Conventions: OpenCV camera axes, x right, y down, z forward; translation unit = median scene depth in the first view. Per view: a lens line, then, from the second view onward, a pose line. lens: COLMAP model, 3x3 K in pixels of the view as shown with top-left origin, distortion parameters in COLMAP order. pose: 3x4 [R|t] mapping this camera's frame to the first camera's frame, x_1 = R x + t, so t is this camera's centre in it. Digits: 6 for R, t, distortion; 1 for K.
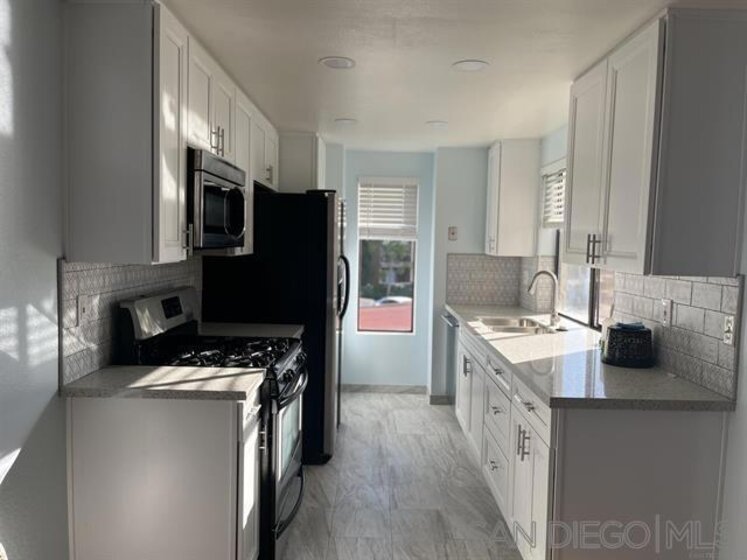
lens RADIAL K [[577.2, 0, 373.5], [0, 577.2, 279.2], [0, 0, 1]] dist [-0.004766, -0.002868]
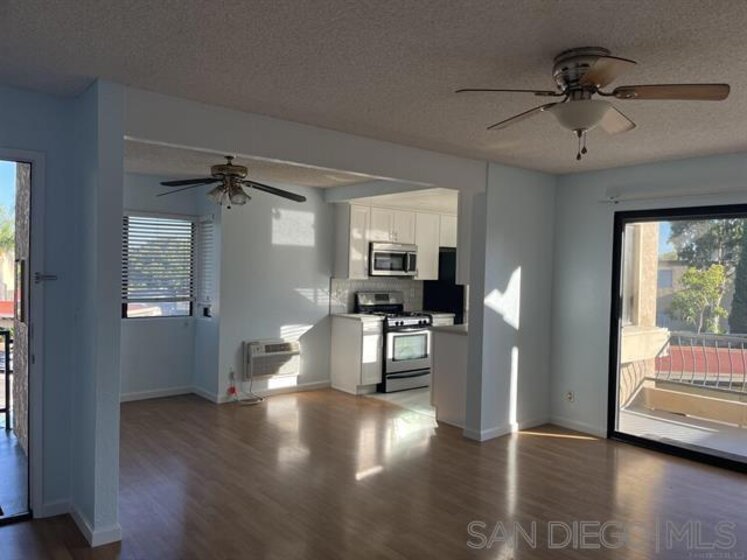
lens RADIAL K [[577.2, 0, 374.3], [0, 577.2, 279.7], [0, 0, 1]] dist [-0.004766, -0.002868]
pose [[0.622073, 0.006580, -0.782931, 2.402080], [-0.062182, 0.997221, -0.041025, 0.107319], [0.780486, 0.074205, 0.620754, -1.005270]]
